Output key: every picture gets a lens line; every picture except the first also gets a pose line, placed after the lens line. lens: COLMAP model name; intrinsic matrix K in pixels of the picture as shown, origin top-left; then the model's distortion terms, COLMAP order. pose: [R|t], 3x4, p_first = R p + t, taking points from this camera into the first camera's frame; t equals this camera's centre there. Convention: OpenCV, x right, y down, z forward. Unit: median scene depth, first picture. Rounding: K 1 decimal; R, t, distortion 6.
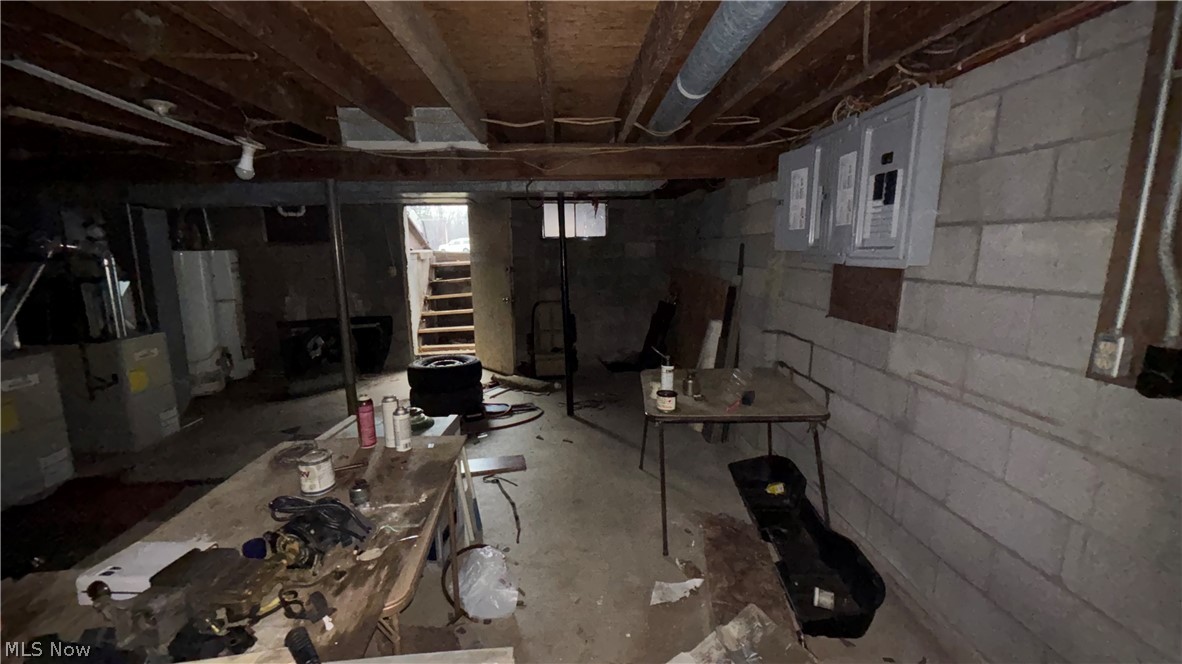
lens RADIAL K [[472.2, 0, 589.0], [0, 472.2, 329.8], [0, 0, 1]] dist [-0.000228, -0.000065]
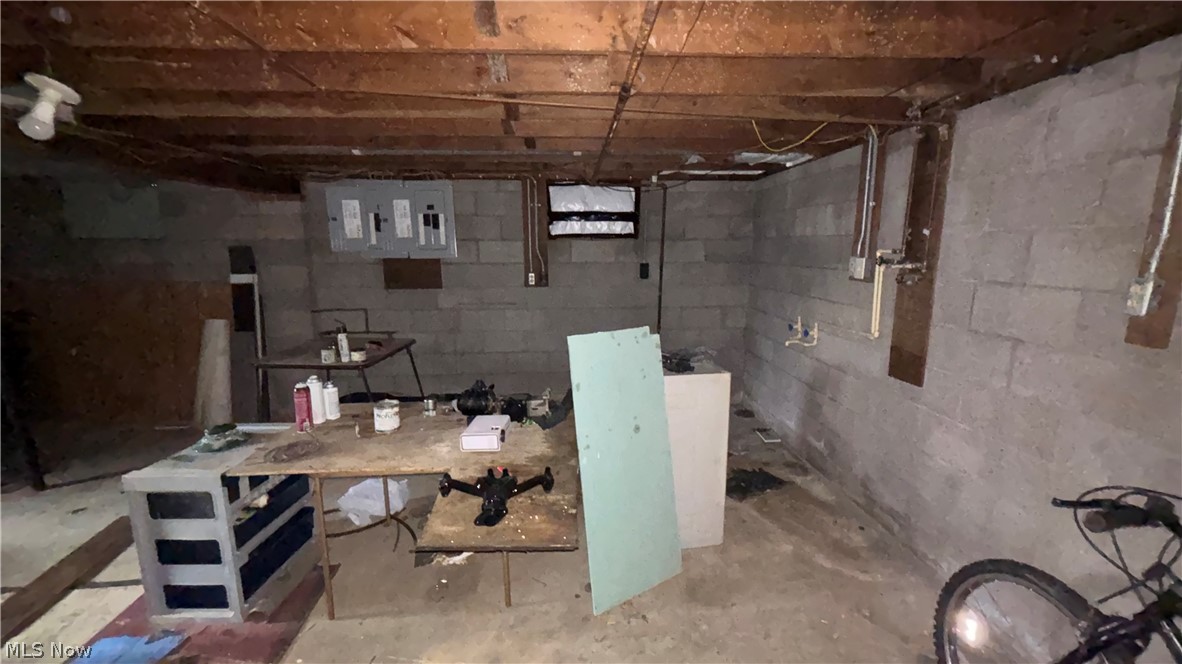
lens RADIAL K [[472.2, 0, 588.3], [0, 472.2, 330.0], [0, 0, 1]] dist [-0.000228, -0.000065]
pose [[0.003335, -0.174236, 0.984698, -1.517430], [0.175110, 0.969591, 0.170970, -0.063652], [-0.984543, 0.171860, 0.033744, 0.308016]]
